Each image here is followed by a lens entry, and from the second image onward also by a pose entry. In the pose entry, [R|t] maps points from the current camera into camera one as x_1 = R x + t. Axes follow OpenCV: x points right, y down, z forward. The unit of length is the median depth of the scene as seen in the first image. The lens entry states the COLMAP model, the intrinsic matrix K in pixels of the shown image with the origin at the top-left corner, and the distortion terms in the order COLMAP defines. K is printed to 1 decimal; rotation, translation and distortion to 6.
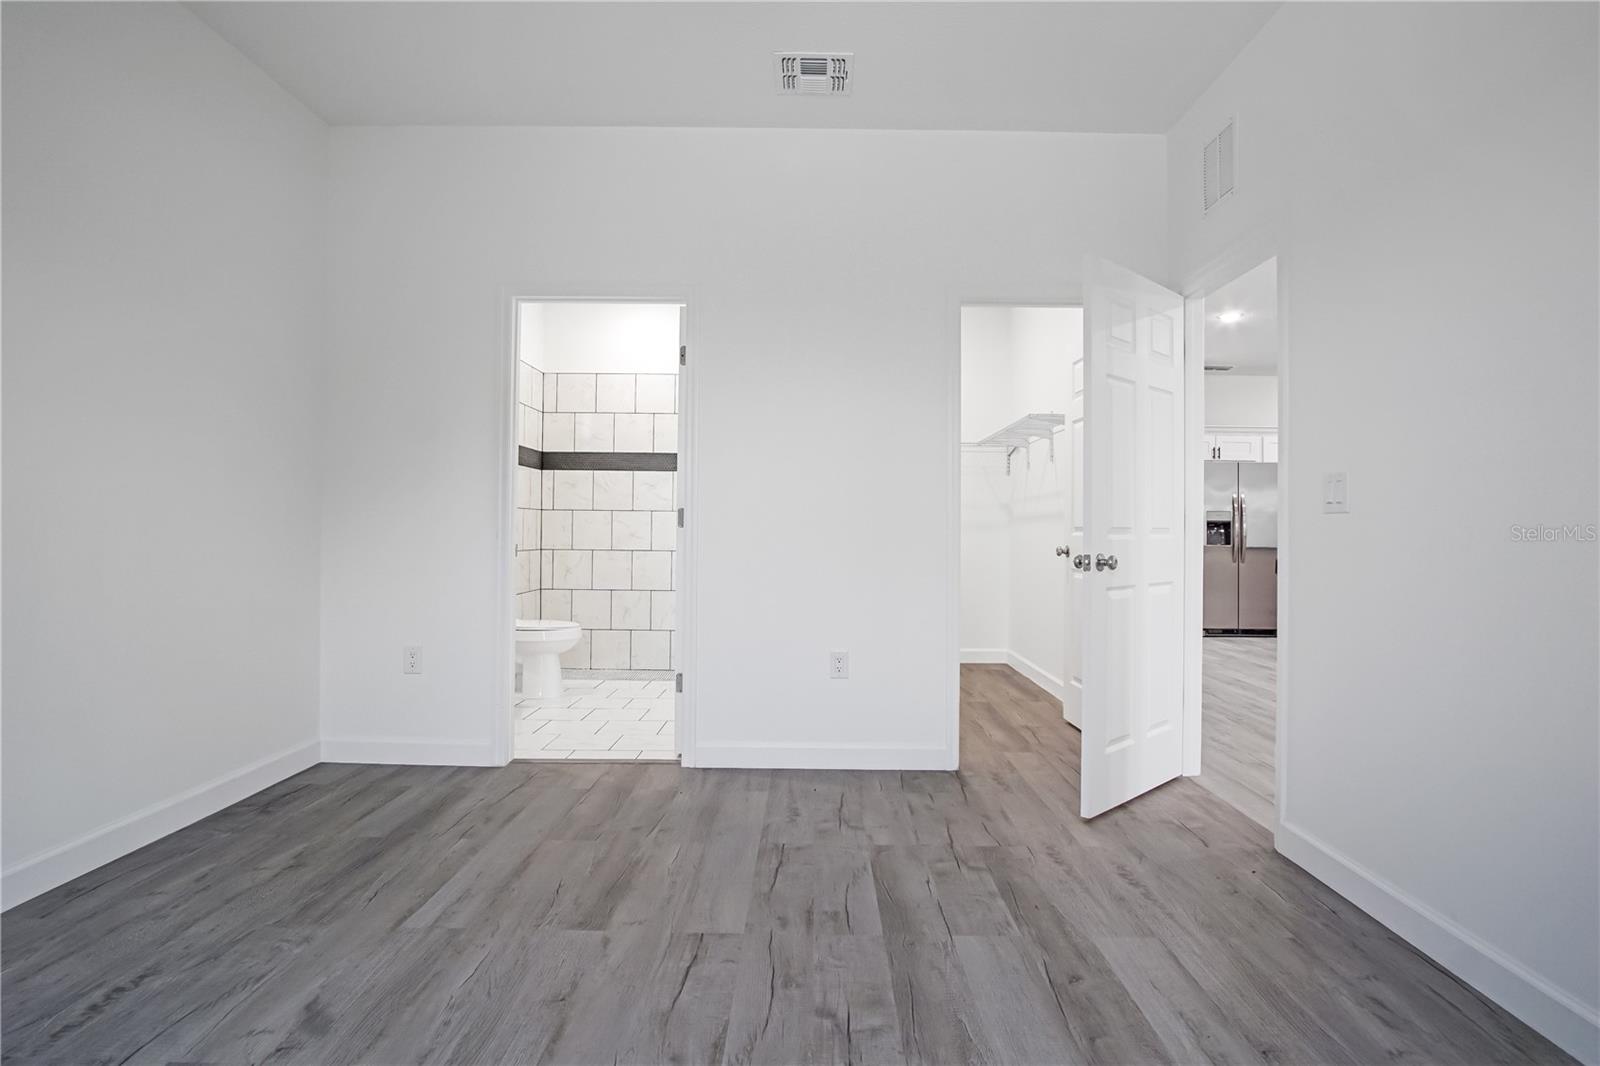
lens RADIAL K [[863.1, 0, 824.7], [0, 863.1, 525.8], [0, 0, 1]] dist [-0.021286, 0.001625]
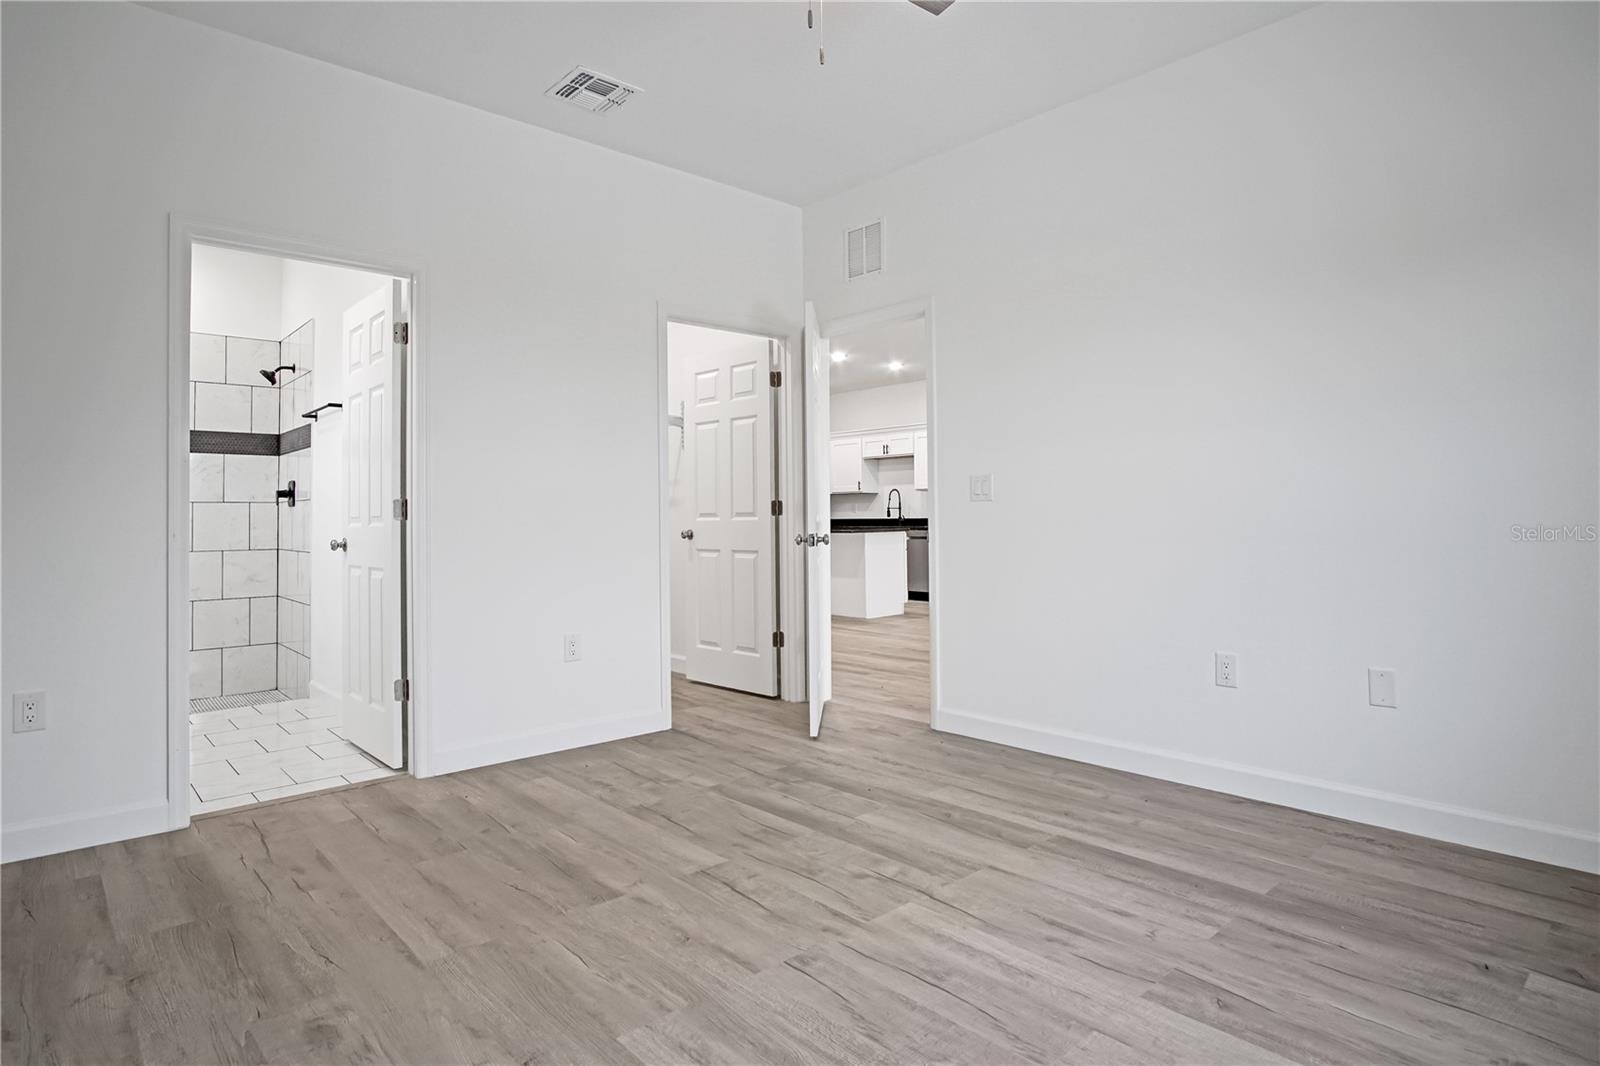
lens RADIAL K [[863.1, 0, 824.7], [0, 863.1, 525.8], [0, 0, 1]] dist [-0.021286, 0.001625]
pose [[0.734132, -0.026478, 0.678490, -0.627814], [0.014716, 0.999625, 0.023087, -0.011466], [-0.678847, -0.006964, 0.734246, 0.030107]]
